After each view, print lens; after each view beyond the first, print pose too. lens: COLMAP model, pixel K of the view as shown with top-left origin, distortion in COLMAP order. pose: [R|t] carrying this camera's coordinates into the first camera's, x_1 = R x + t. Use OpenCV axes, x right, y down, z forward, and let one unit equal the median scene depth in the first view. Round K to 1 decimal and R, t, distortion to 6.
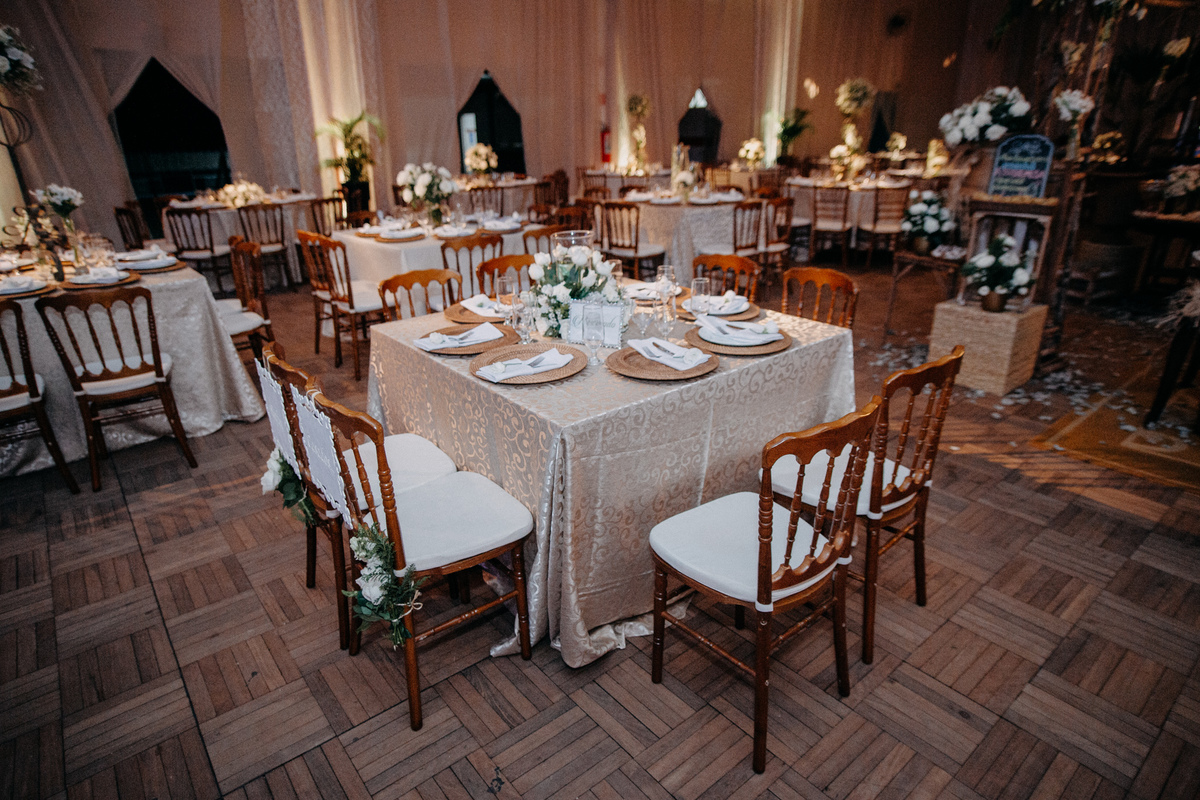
lens RADIAL K [[687.4, 0, 600.0], [0, 687.4, 400.0], [0, 0, 1]] dist [-0.084297, 0.062341]
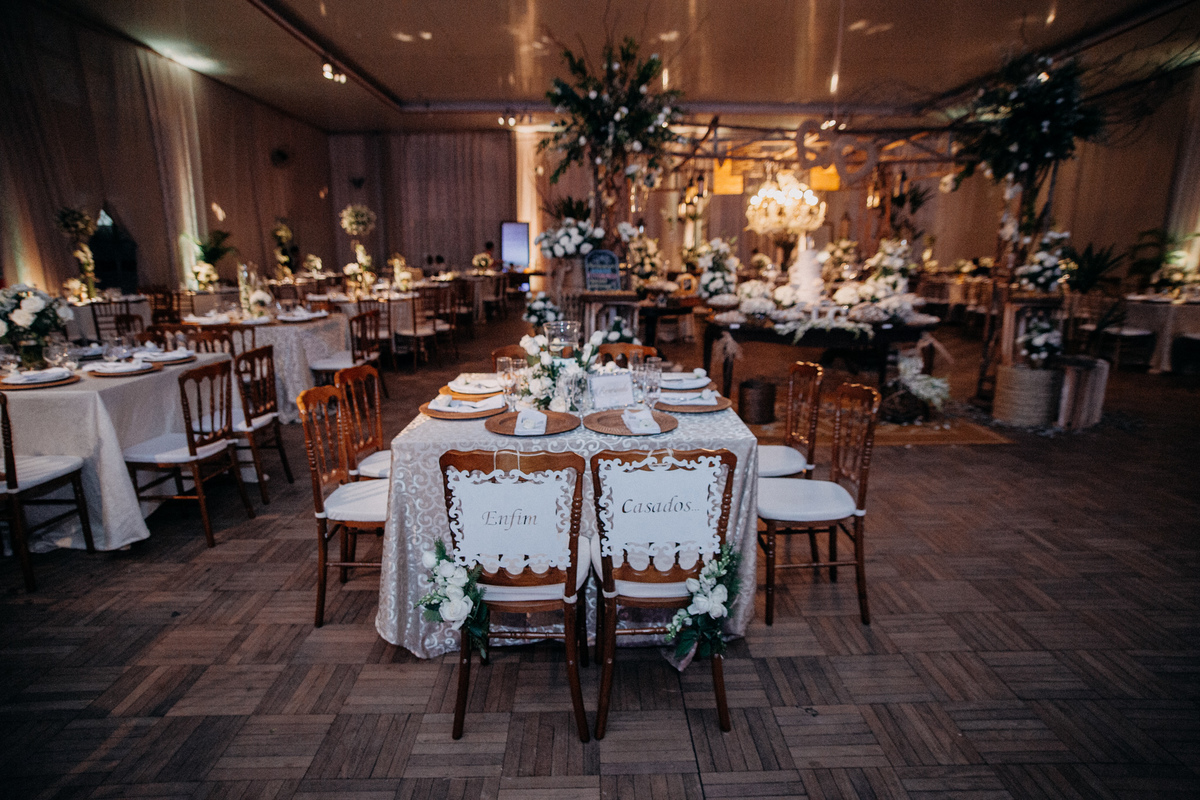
lens RADIAL K [[687.4, 0, 600.0], [0, 687.4, 400.0], [0, 0, 1]] dist [-0.084297, 0.062341]
pose [[0.618054, -0.150062, 0.771680, -0.534936], [0.278858, 0.959630, -0.036732, -0.031246], [-0.735015, 0.237892, 0.634949, 0.133553]]
